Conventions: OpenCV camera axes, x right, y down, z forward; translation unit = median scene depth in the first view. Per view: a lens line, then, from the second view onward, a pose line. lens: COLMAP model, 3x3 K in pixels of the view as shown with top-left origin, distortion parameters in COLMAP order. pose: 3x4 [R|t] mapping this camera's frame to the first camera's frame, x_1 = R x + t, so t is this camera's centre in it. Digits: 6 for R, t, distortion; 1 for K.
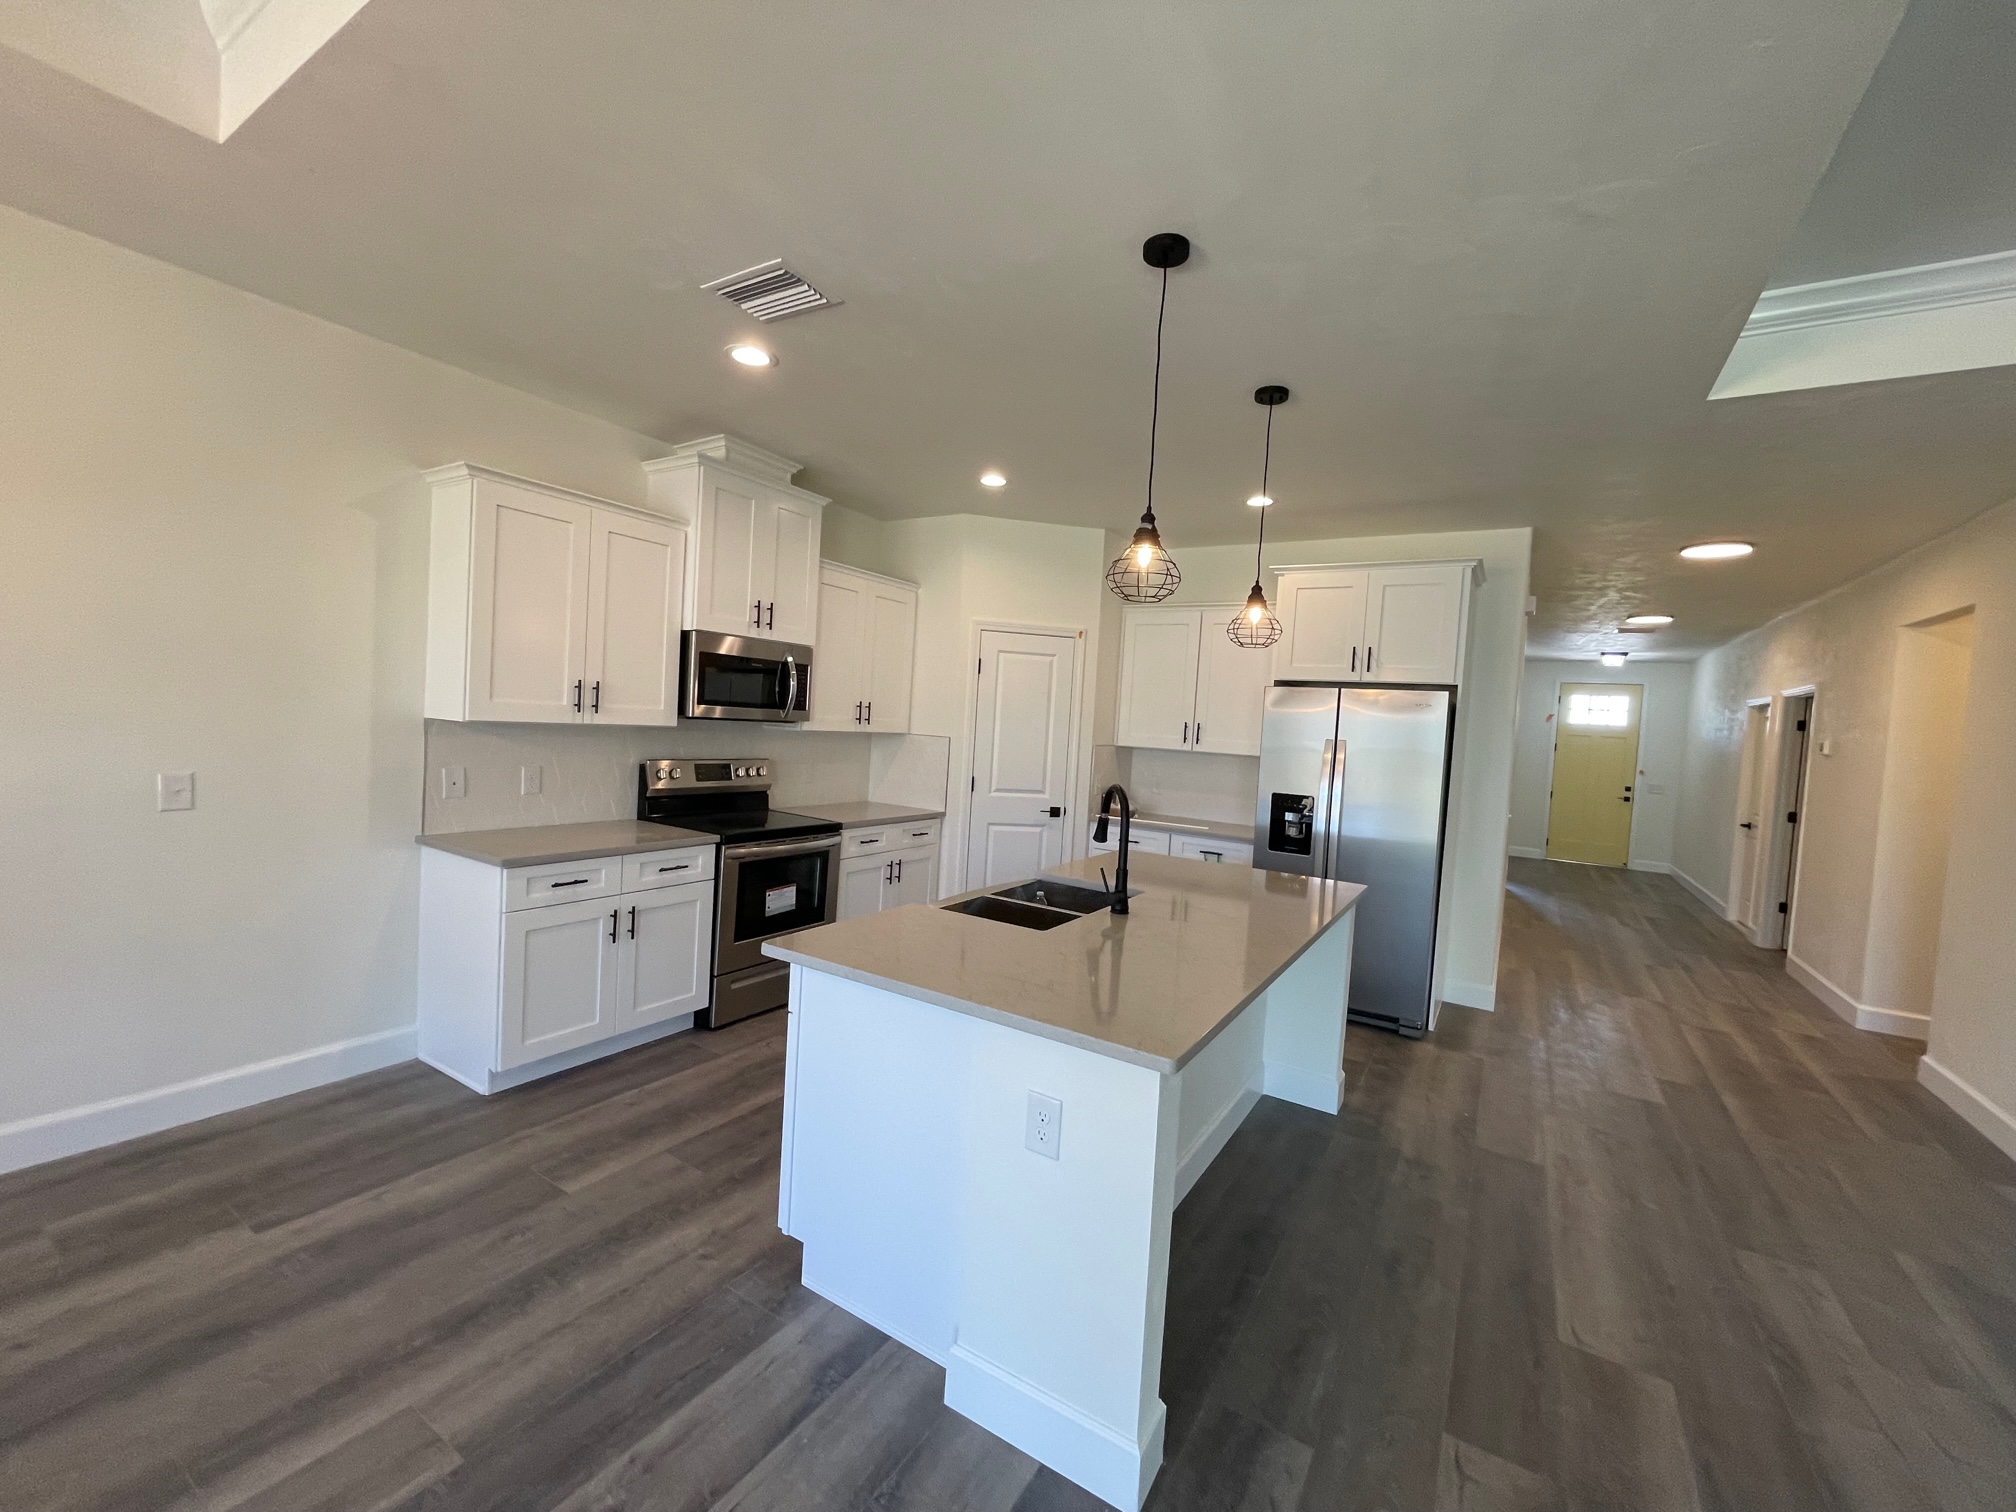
lens RADIAL K [[814.5, 0, 1008.0], [0, 814.5, 756.0], [0, 0, 1]] dist [0.001028, -0.000524]
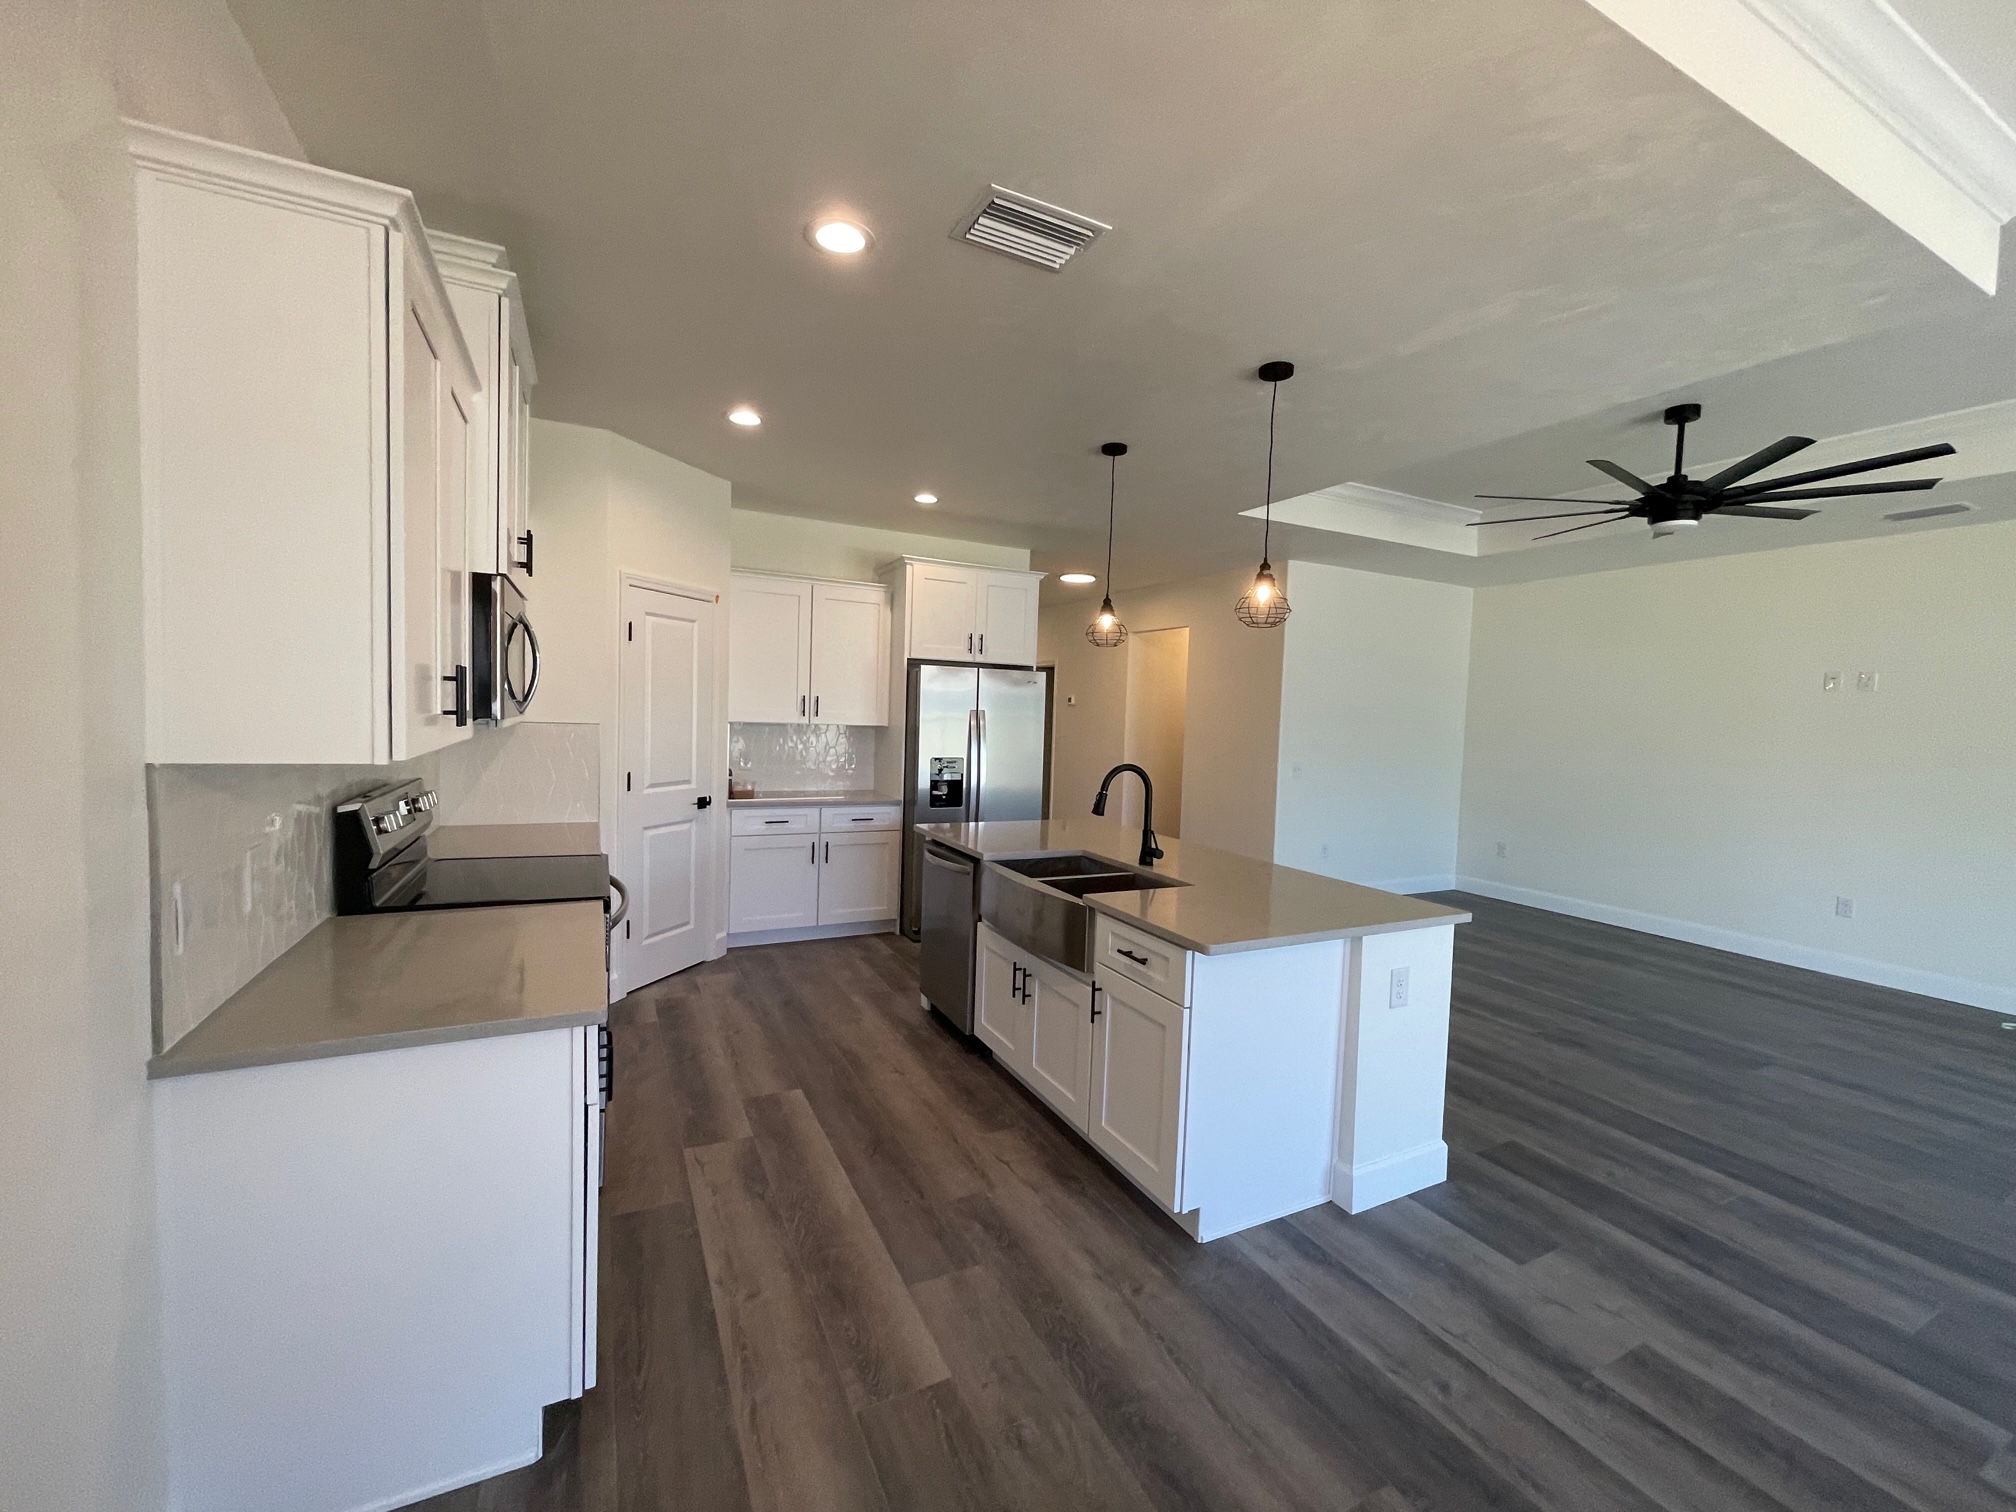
lens RADIAL K [[821.8, 0, 1000.5], [0, 821.8, 753.7], [0, 0, 1]] dist [0.003568, 0.000190]
pose [[0.520514, -0.085825, 0.849529, -0.697298], [0.035127, 0.996246, 0.079125, -0.056334], [-0.853130, -0.011344, 0.521574, 0.361791]]
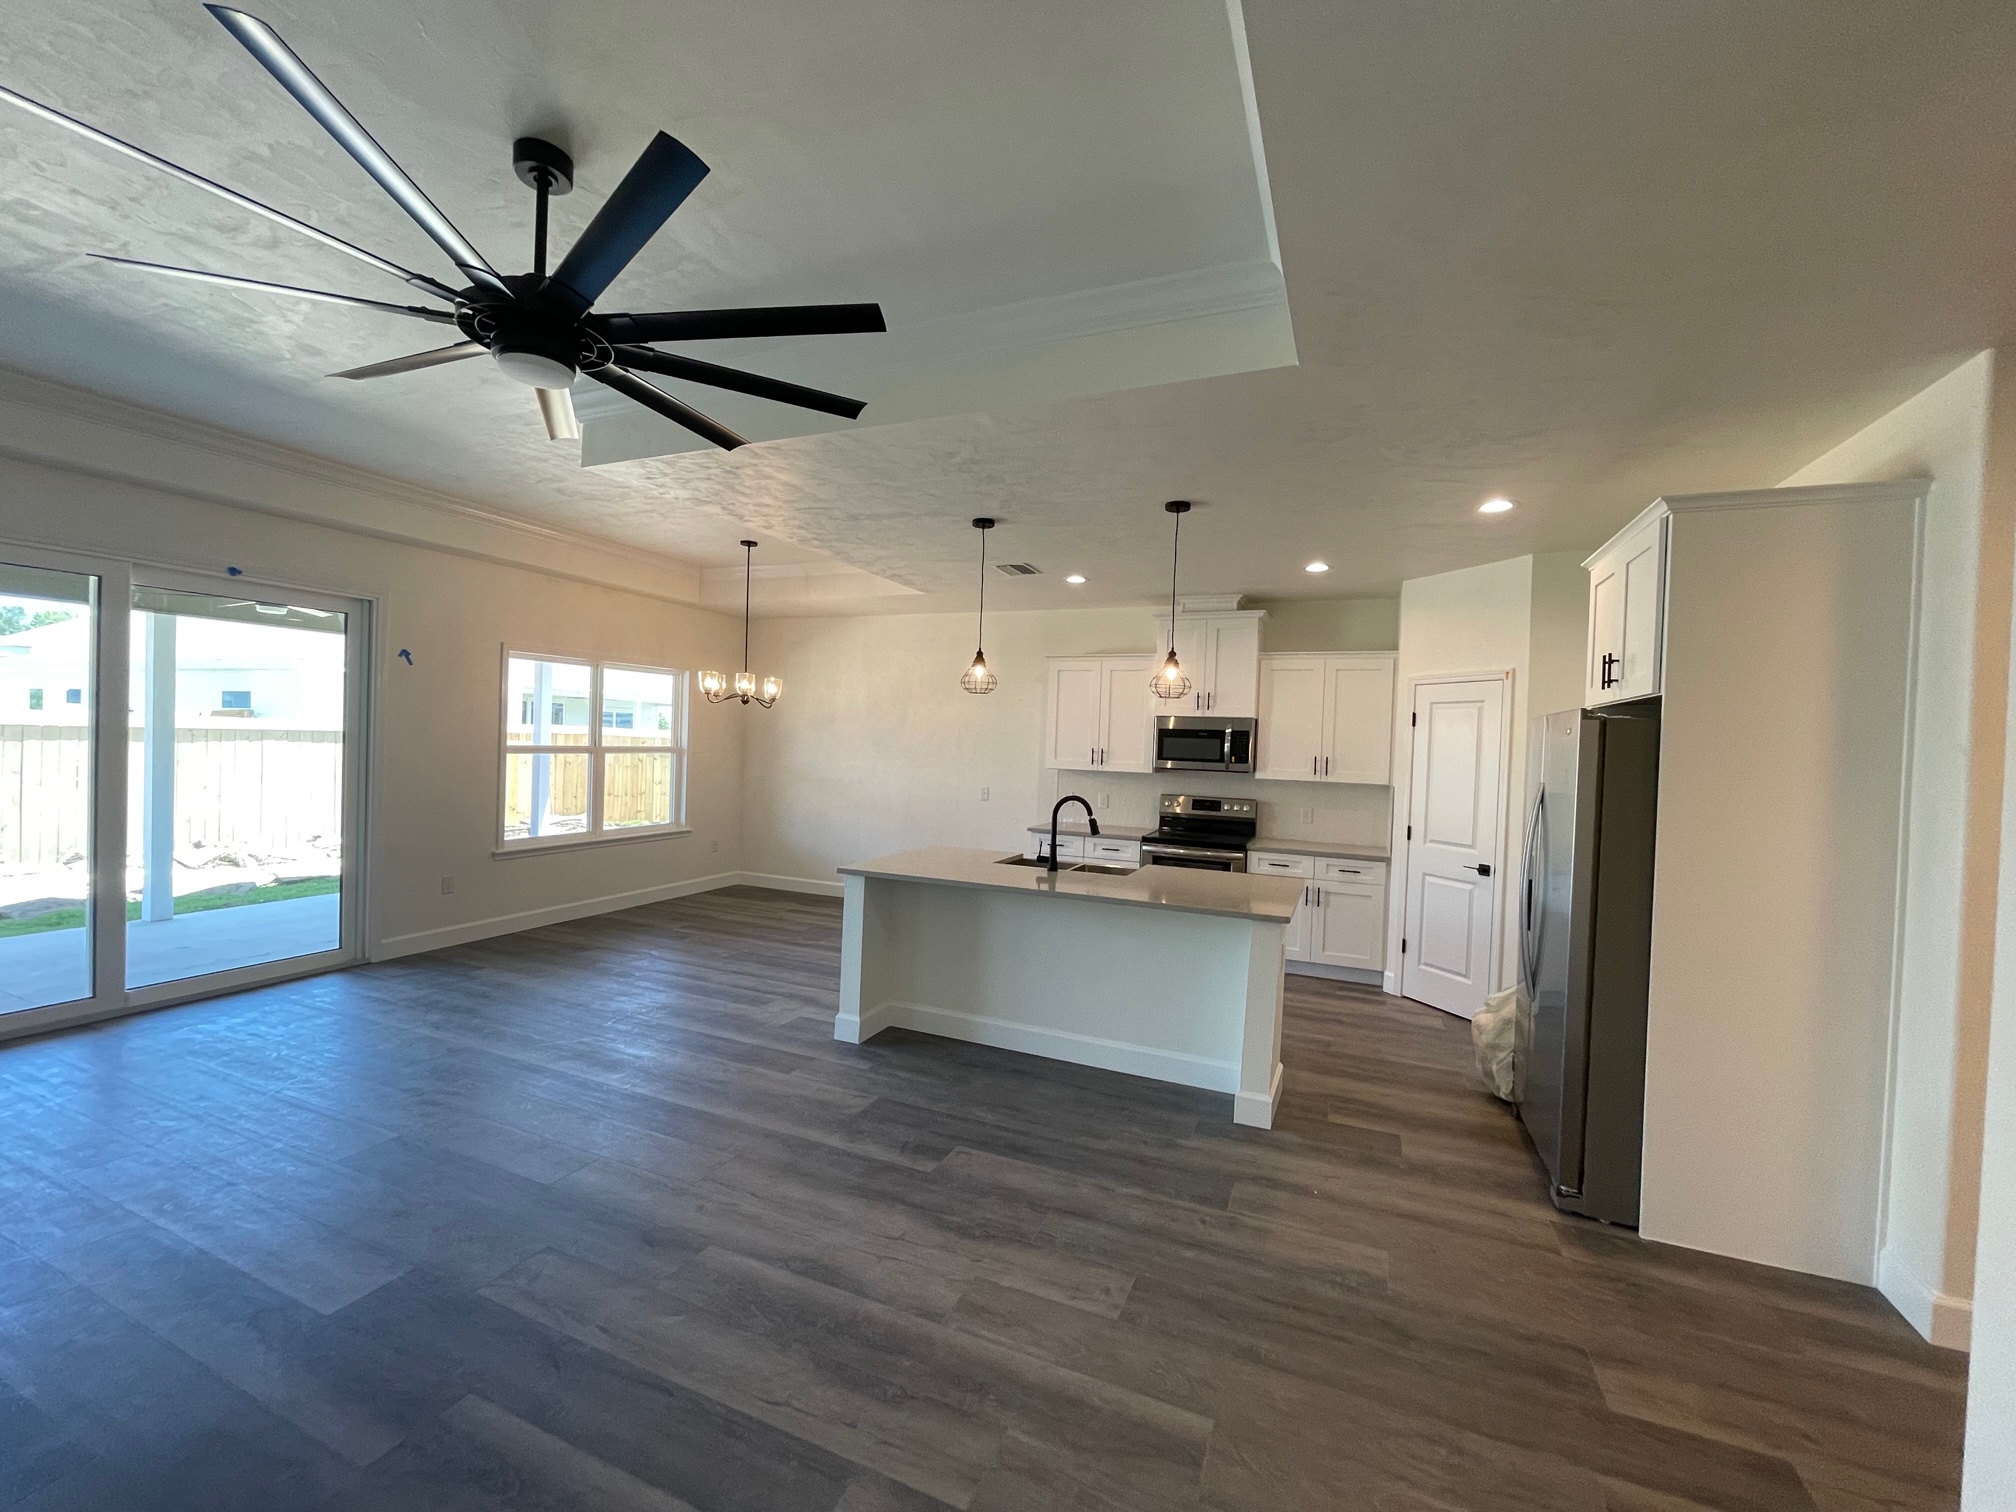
lens RADIAL K [[814.5, 0, 1008.0], [0, 814.5, 756.0], [0, 0, 1]] dist [0.001028, -0.000524]
pose [[0.158566, -0.040436, -0.986520, 1.188221], [-0.072034, 0.996025, -0.052403, 0.037190], [0.984717, 0.079373, 0.155023, 0.429380]]
